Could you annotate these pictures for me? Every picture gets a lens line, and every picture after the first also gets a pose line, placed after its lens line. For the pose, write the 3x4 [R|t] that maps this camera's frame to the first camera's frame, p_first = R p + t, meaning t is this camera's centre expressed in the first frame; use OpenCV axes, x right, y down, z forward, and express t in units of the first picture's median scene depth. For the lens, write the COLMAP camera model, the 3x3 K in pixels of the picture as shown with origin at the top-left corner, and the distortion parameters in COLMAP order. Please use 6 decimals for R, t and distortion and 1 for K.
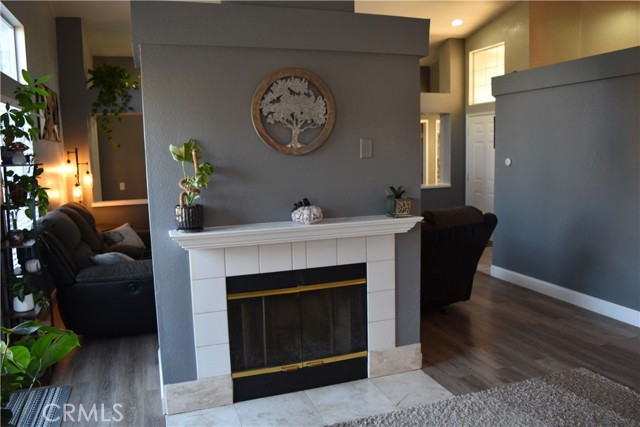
lens RADIAL K [[500.2, 0, 319.8], [0, 500.2, 215.6], [0, 0, 1]] dist [-0.077819, -0.002877]
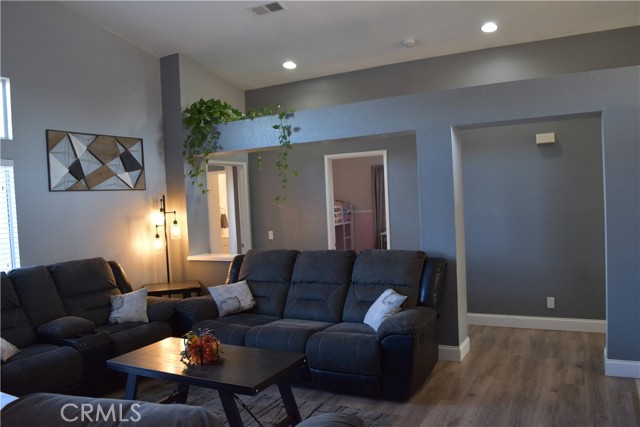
lens RADIAL K [[500.2, 0, 319.6], [0, 500.2, 213.5], [0, 0, 1]] dist [-0.077819, -0.002877]
pose [[0.663857, 0.014361, -0.747721, 0.802683], [-0.061774, 0.997452, -0.035687, -0.182753], [0.745304, 0.069881, 0.663053, 1.234407]]
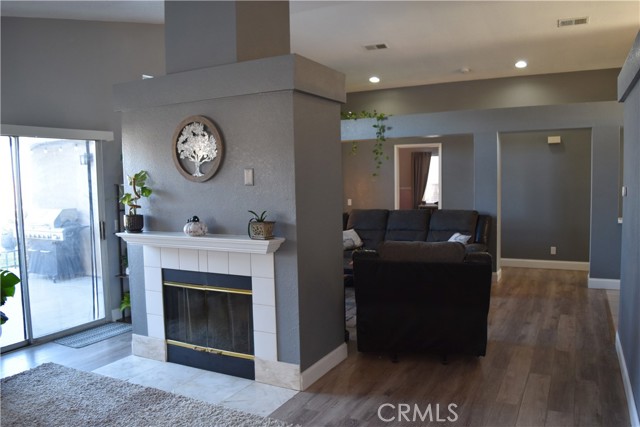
lens RADIAL K [[500.2, 0, 320.6], [0, 500.2, 213.7], [0, 0, 1]] dist [-0.077819, -0.002877]
pose [[0.678079, 0.060593, -0.732487, 1.102300], [-0.088389, 0.996086, 0.000575, -0.068210], [0.729655, 0.064354, 0.680781, 0.357670]]
